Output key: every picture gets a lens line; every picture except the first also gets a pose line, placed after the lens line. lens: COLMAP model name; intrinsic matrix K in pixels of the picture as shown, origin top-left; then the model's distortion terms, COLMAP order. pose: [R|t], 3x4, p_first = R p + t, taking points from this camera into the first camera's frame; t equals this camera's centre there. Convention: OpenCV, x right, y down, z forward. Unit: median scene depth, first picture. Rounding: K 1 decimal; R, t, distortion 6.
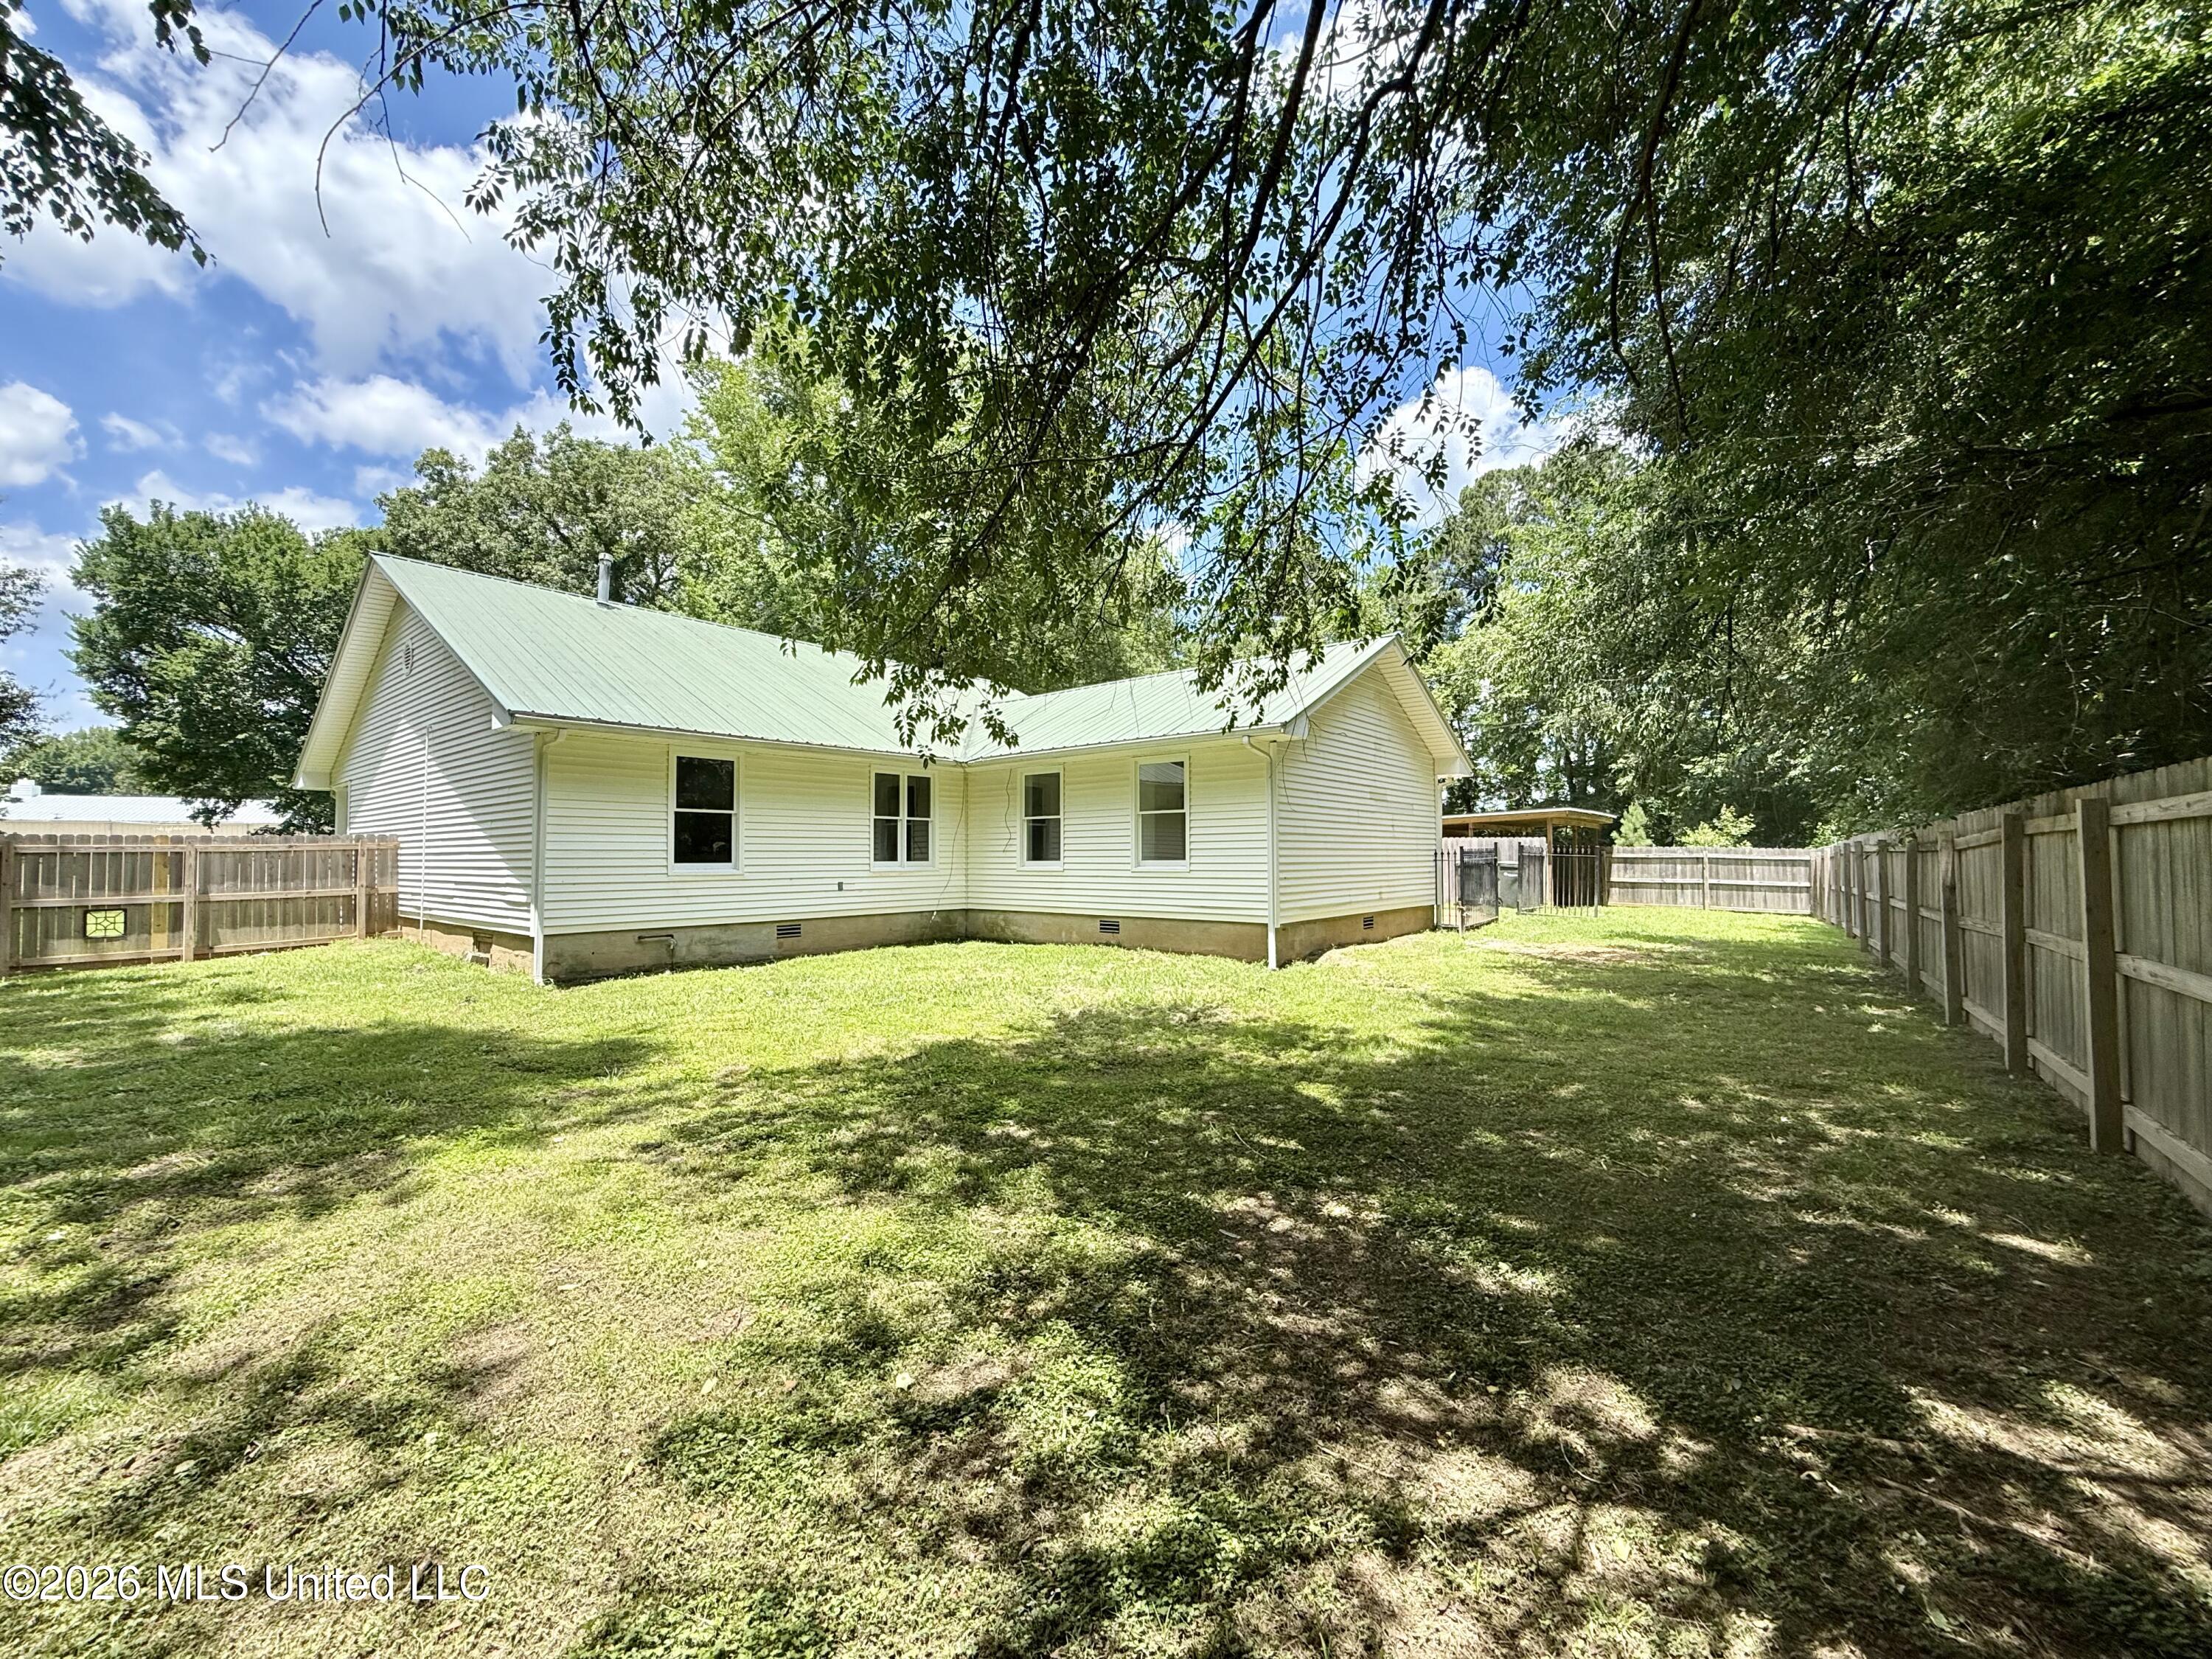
lens RADIAL K [[870.5, 0, 1106.0], [0, 870.5, 829.5], [0, 0, 1]] dist [-0.000640, -0.000005]
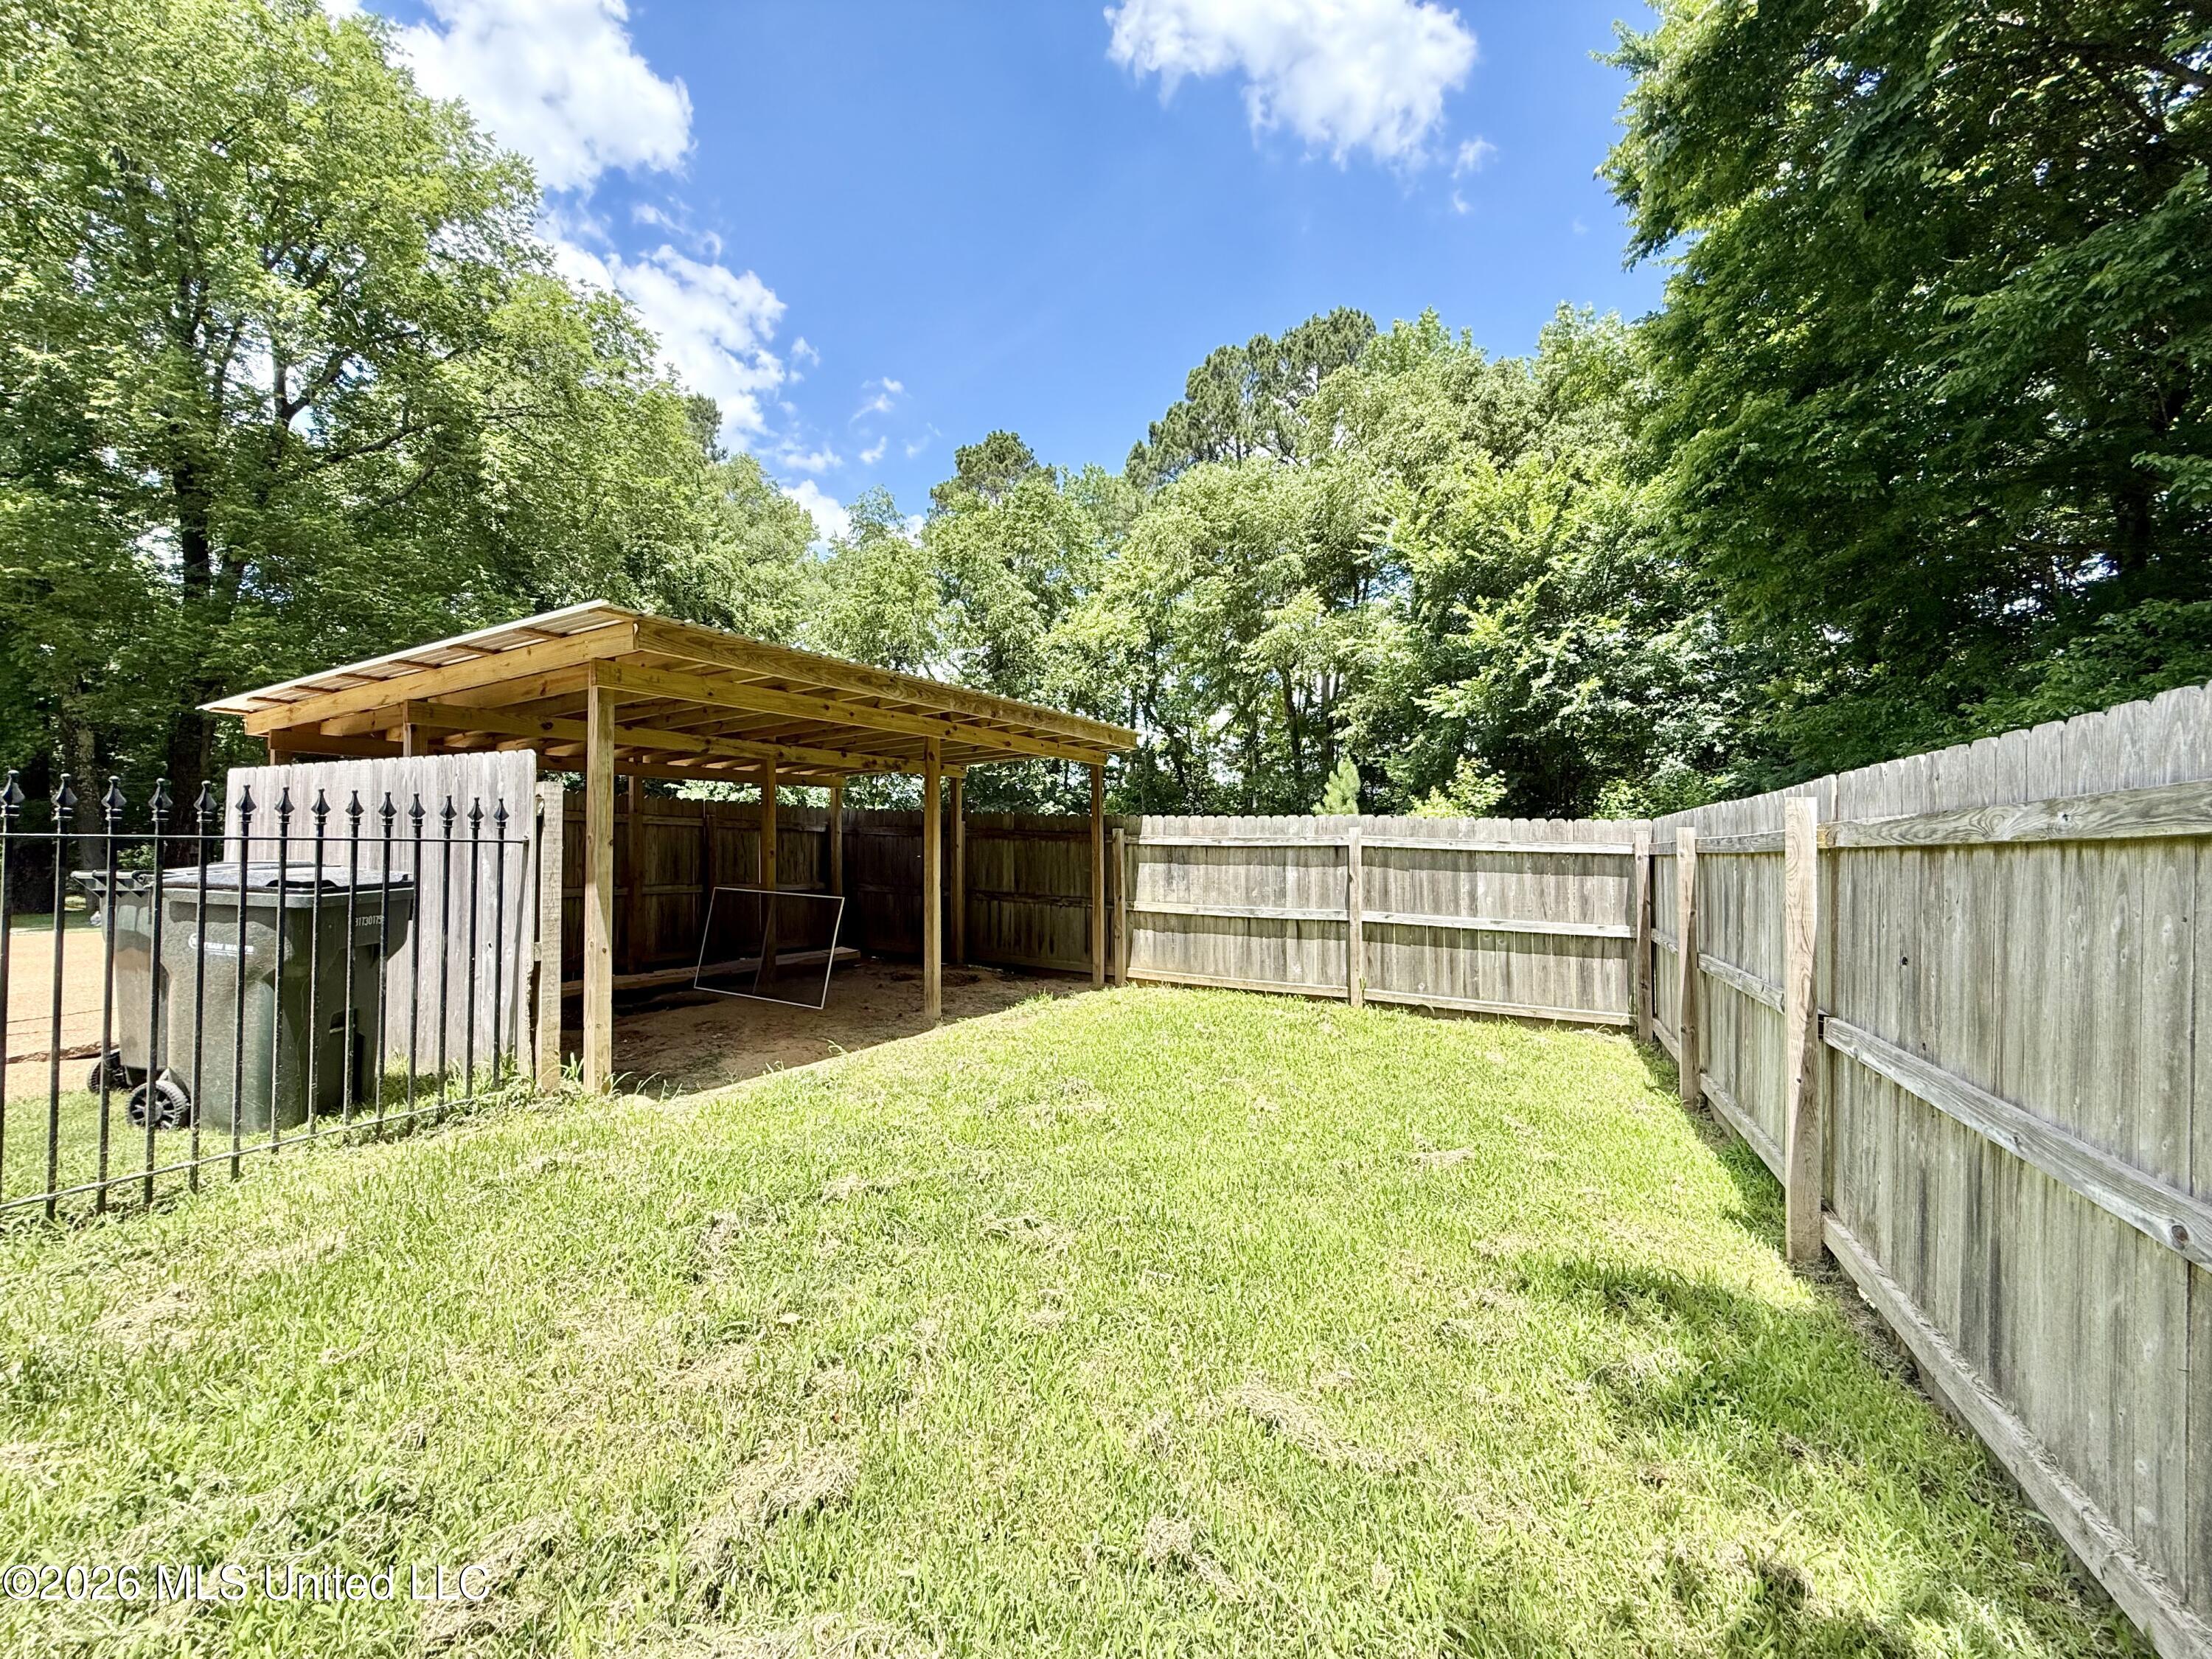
lens RADIAL K [[870.5, 0, 1106.0], [0, 870.5, 829.5], [0, 0, 1]] dist [-0.000640, -0.000005]
pose [[0.981504, 0.006522, 0.191330, 0.498819], [-0.009713, 0.999829, 0.015743, 0.019884], [-0.191195, -0.017310, 0.981400, 0.646587]]
